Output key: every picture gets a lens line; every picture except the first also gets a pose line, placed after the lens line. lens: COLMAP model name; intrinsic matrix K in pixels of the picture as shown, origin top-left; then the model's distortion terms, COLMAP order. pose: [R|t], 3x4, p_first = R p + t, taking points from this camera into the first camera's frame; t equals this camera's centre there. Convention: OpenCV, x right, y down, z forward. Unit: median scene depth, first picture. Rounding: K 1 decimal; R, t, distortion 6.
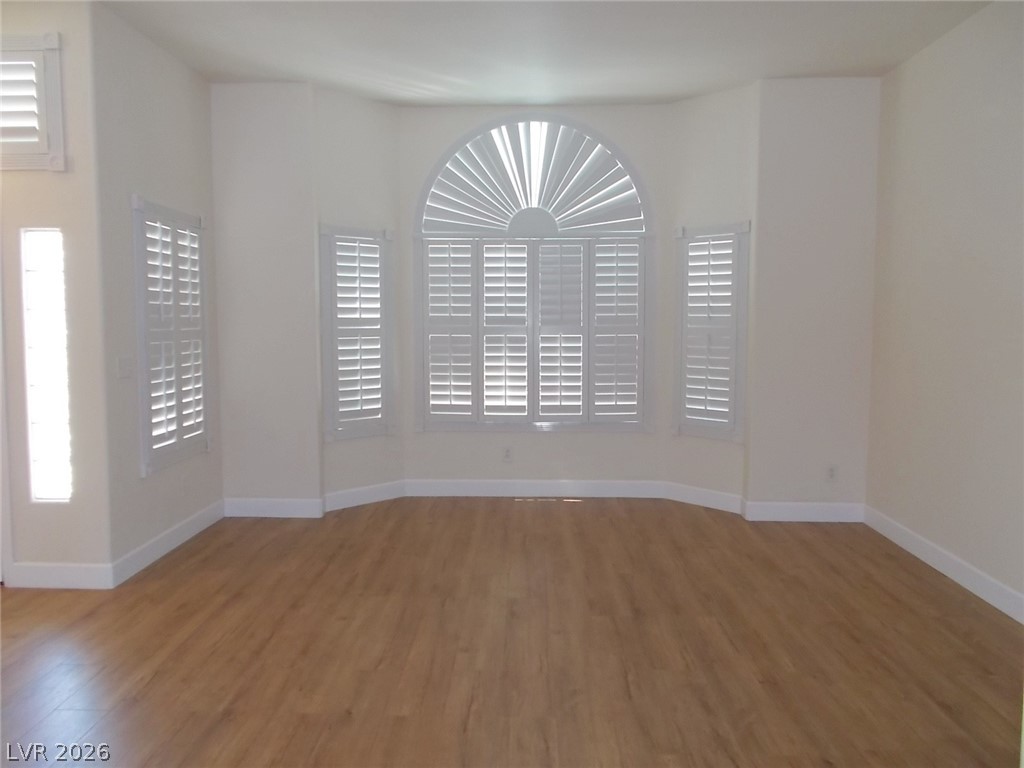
lens RADIAL K [[796.7, 0, 509.7], [0, 796.7, 378.1], [0, 0, 1]] dist [0.014919, -0.000286]
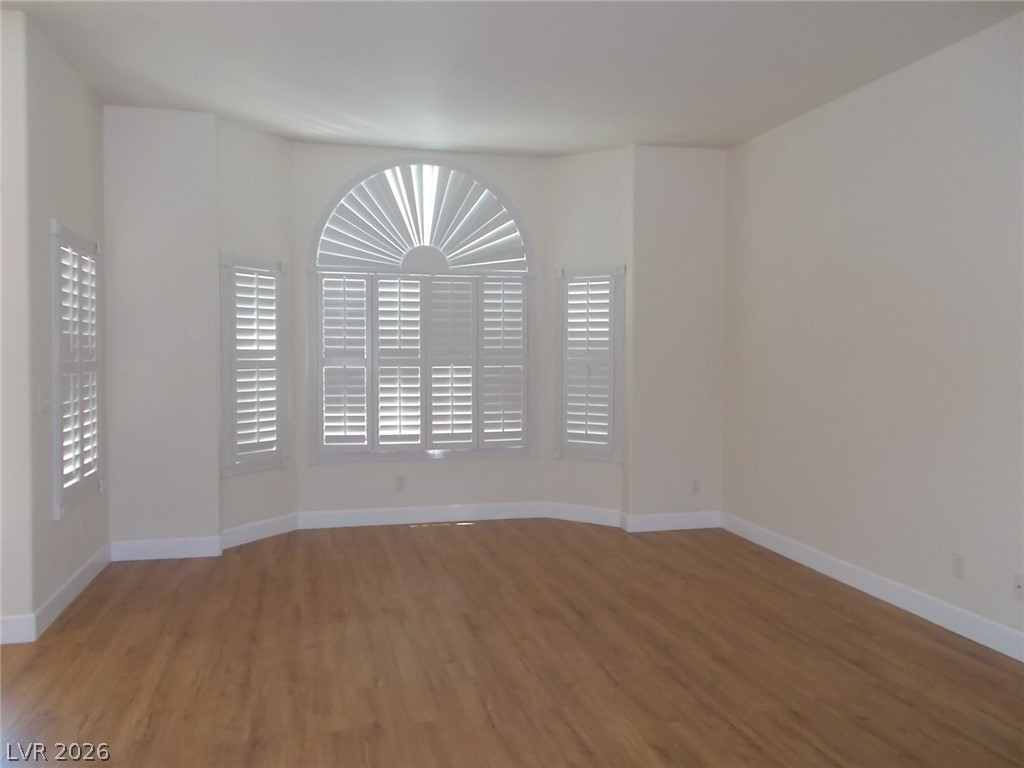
lens RADIAL K [[796.7, 0, 509.7], [0, 796.7, 378.1], [0, 0, 1]] dist [0.014919, -0.000286]
pose [[0.962441, -0.006112, 0.271422, -0.154432], [0.017634, 0.999043, -0.040029, 0.004879], [-0.270918, 0.043312, 0.961628, -0.035000]]
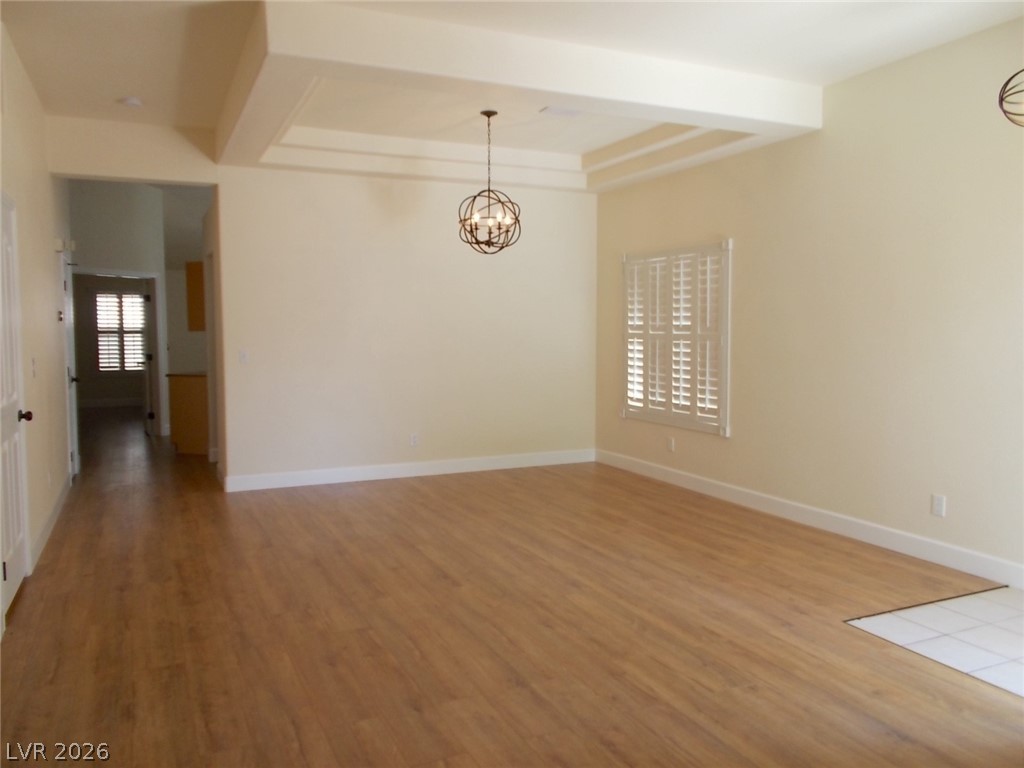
lens RADIAL K [[796.7, 0, 509.7], [0, 796.7, 378.1], [0, 0, 1]] dist [0.014919, -0.000286]
pose [[-0.897786, 0.029148, -0.439466, 0.063358], [-0.033123, 0.990513, 0.133364, -0.068825], [0.439184, 0.134289, -0.888304, 0.932458]]
